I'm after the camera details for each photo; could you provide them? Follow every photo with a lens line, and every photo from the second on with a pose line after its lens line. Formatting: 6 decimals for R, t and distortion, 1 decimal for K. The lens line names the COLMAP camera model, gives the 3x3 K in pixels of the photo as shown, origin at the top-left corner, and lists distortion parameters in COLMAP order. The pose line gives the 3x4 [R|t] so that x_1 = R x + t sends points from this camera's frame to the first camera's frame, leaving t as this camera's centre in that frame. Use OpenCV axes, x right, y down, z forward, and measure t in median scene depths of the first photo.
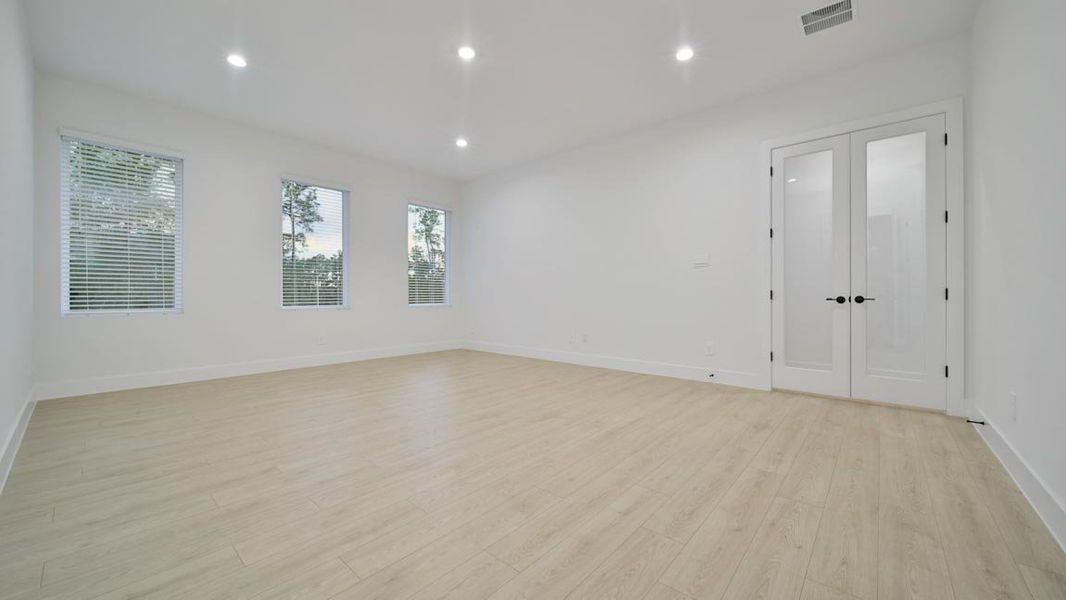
lens RADIAL K [[385.0, 0, 539.5], [0, 385.0, 305.4], [0, 0, 1]] dist [-0.001654, -0.000092]
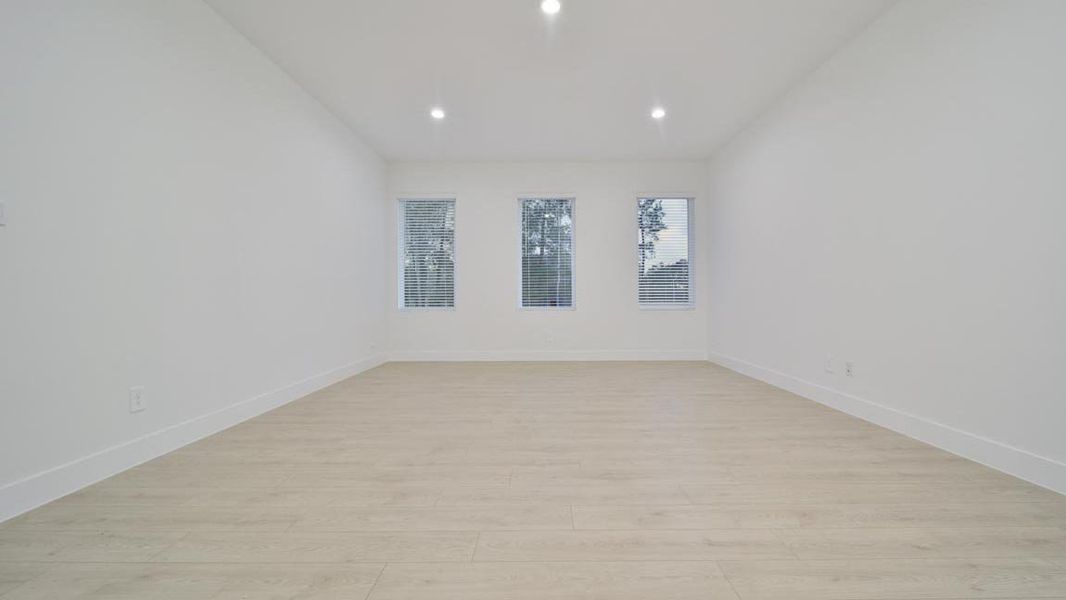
lens RADIAL K [[385.0, 0, 539.5], [0, 385.0, 305.4], [0, 0, 1]] dist [-0.001654, -0.000092]
pose [[0.664192, 0.011257, -0.747477, 0.251621], [-0.014193, 0.999896, 0.002447, -0.004923], [0.747427, 0.008983, 0.664283, 0.260886]]
